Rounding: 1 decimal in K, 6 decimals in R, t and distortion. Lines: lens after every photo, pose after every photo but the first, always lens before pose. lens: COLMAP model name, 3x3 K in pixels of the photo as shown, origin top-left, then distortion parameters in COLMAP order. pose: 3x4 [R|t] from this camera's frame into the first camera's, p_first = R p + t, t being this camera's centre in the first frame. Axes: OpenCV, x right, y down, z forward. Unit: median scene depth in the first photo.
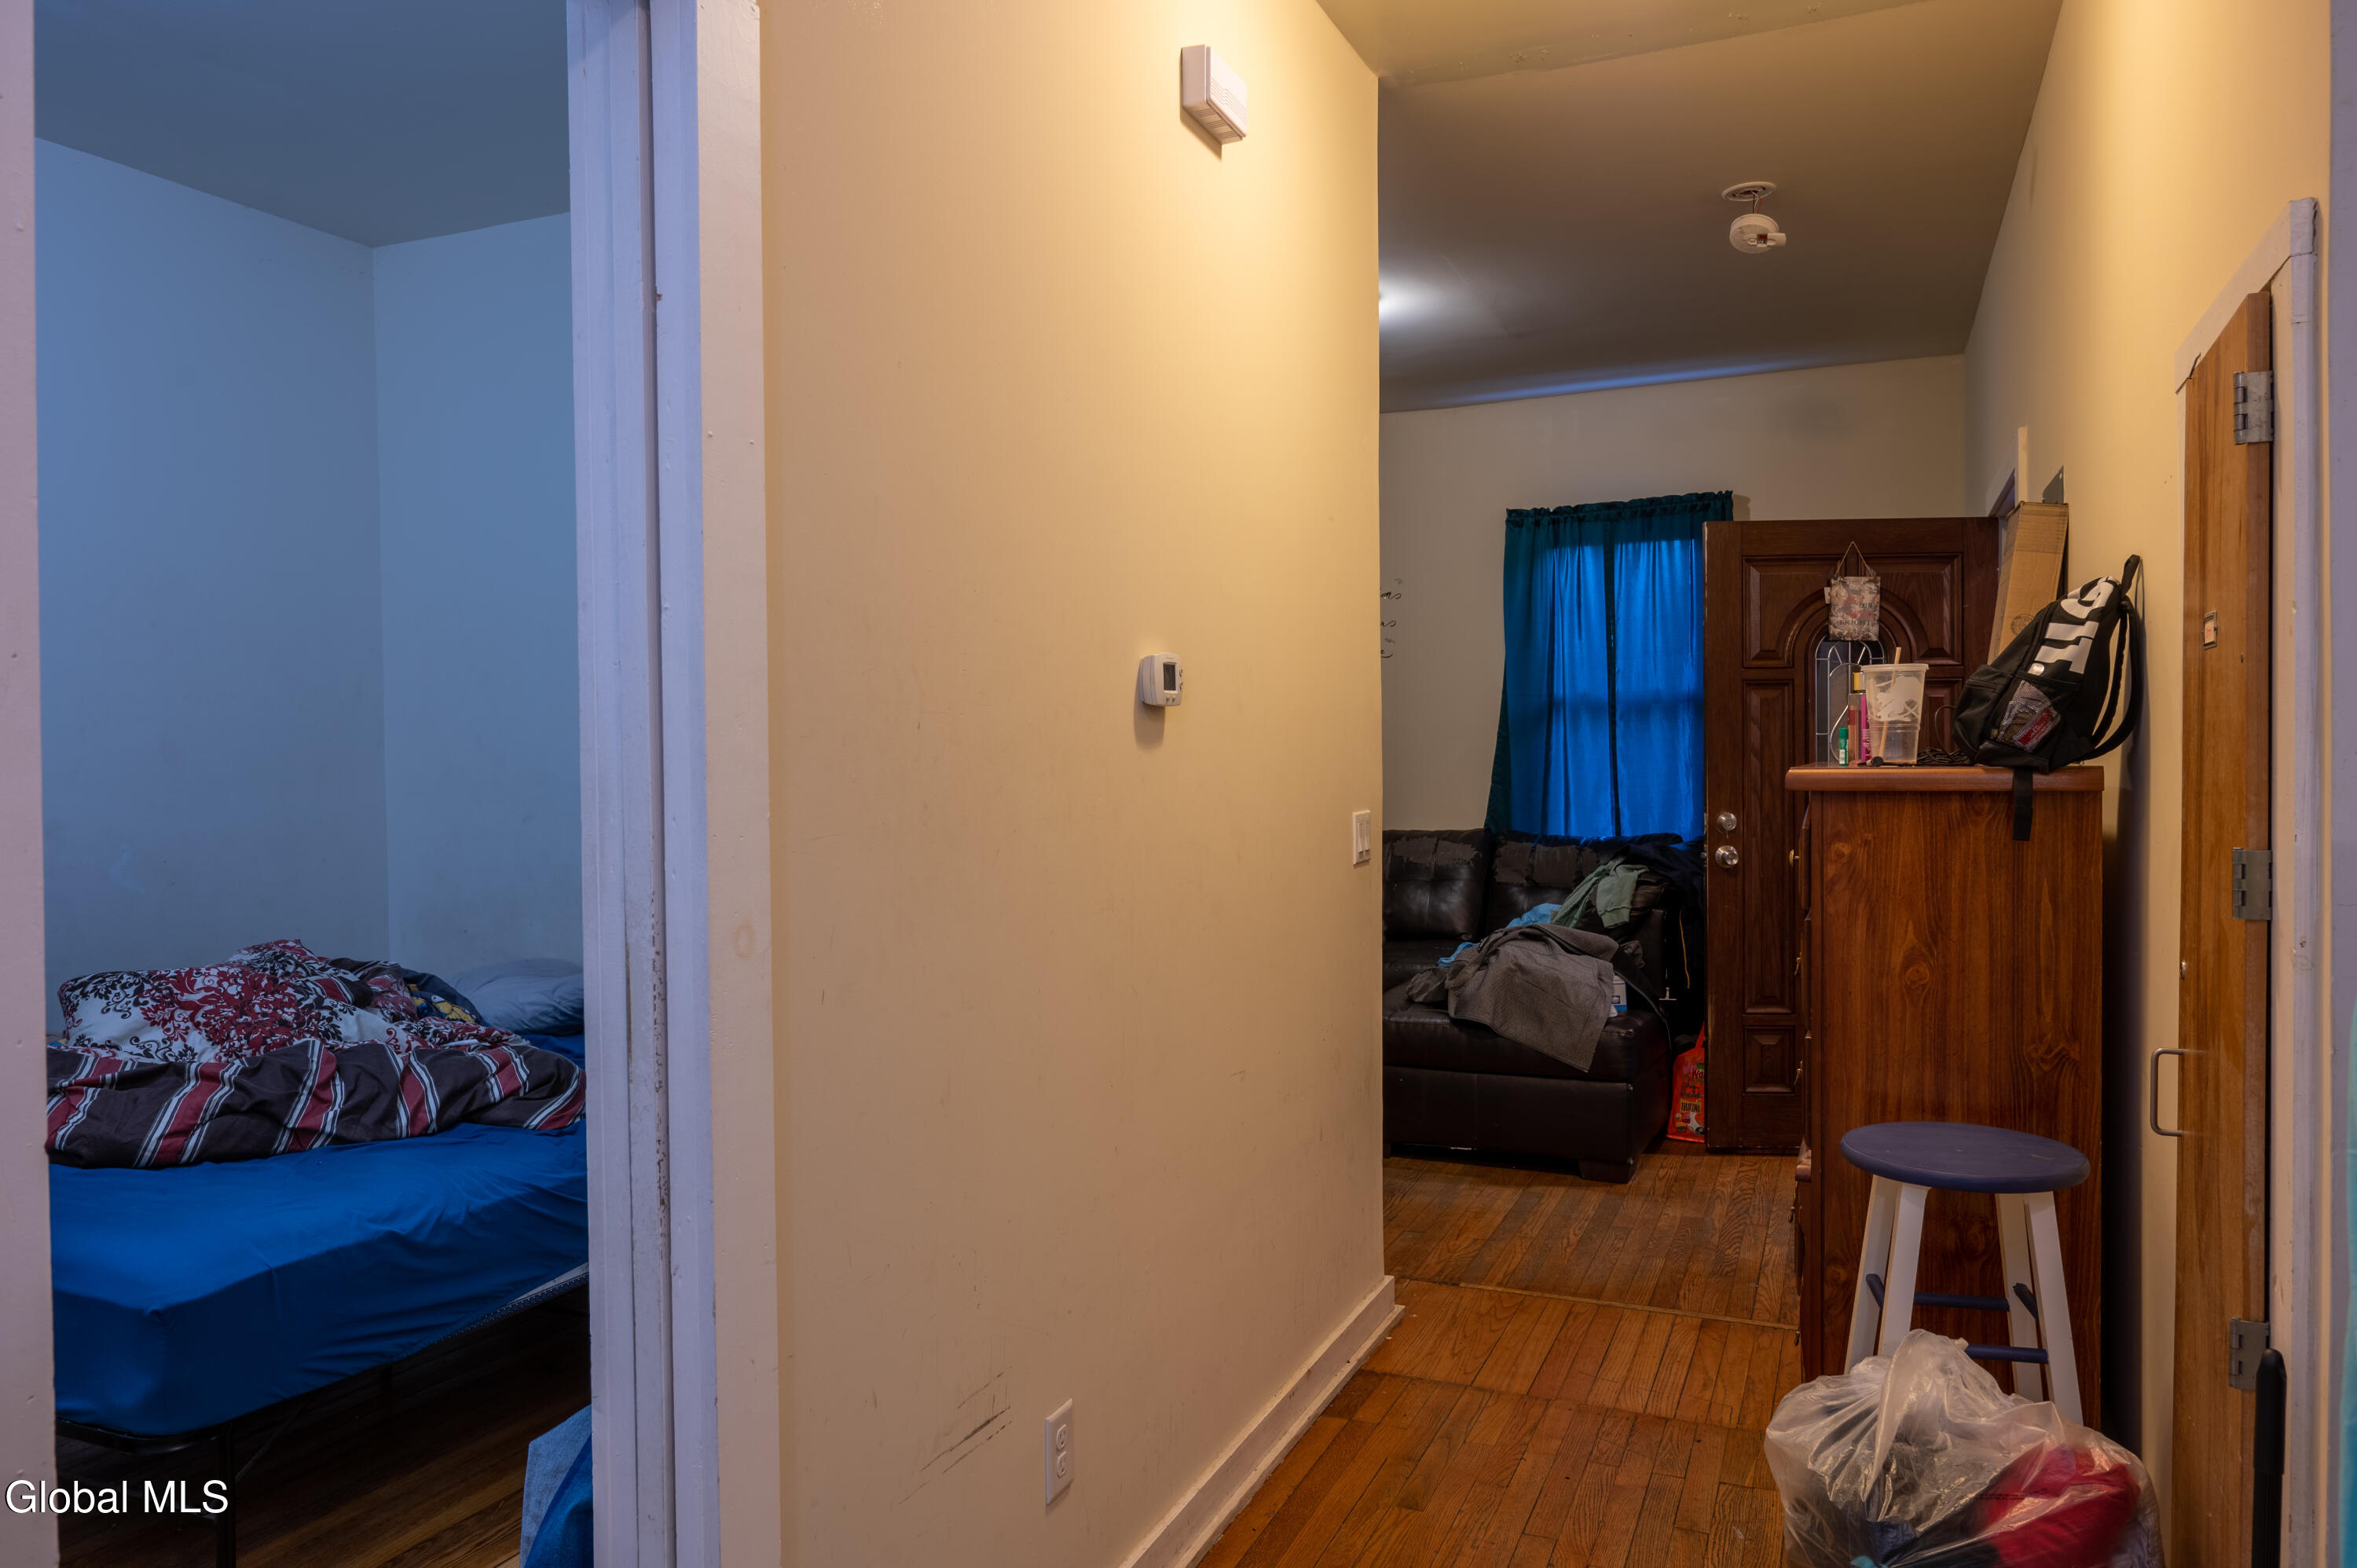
lens RADIAL K [[1581.0, 0, 1178.5], [0, 1581.0, 784.0], [0, 0, 1]] dist [0.003942, 0.002824]
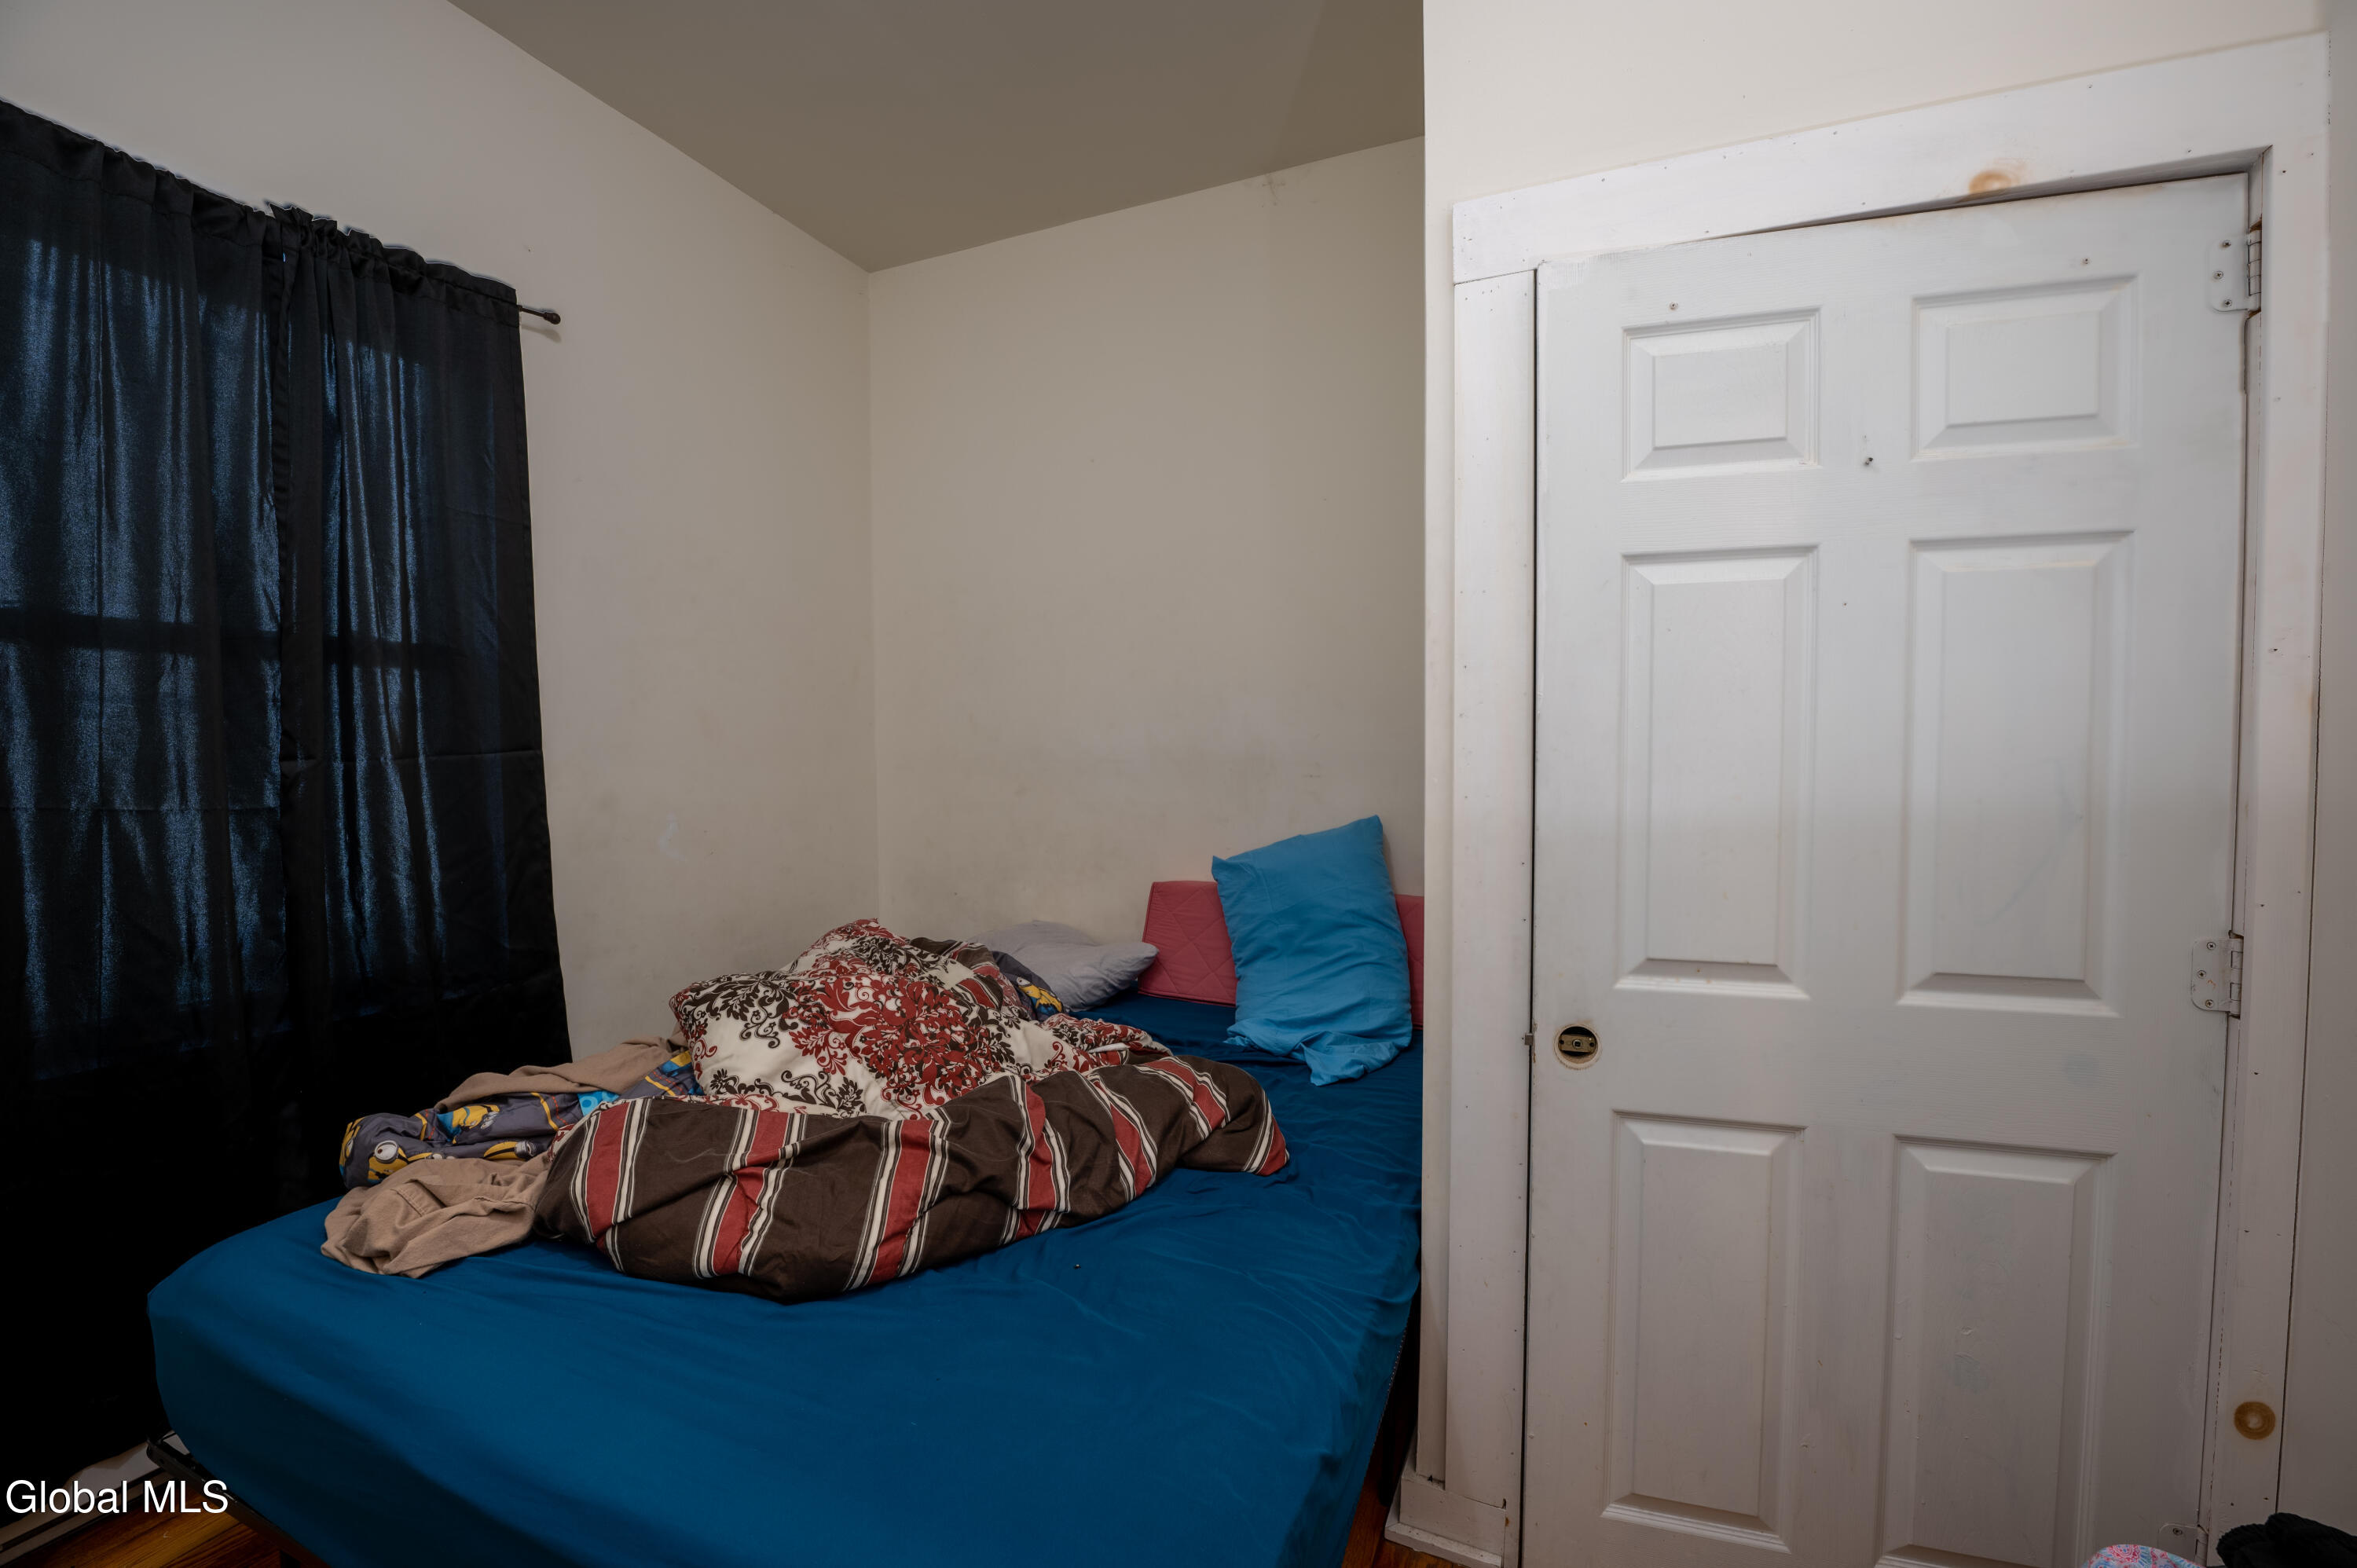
lens RADIAL K [[933.1, 0, 1178.5], [0, 933.1, 784.0], [0, 0, 1]] dist [-0.014800, 0.000025]
pose [[0.999761, 0.007364, 0.020603, -0.466826], [-0.007701, 0.999837, 0.016321, 0.008050], [-0.020480, -0.016475, 0.999655, 0.528887]]
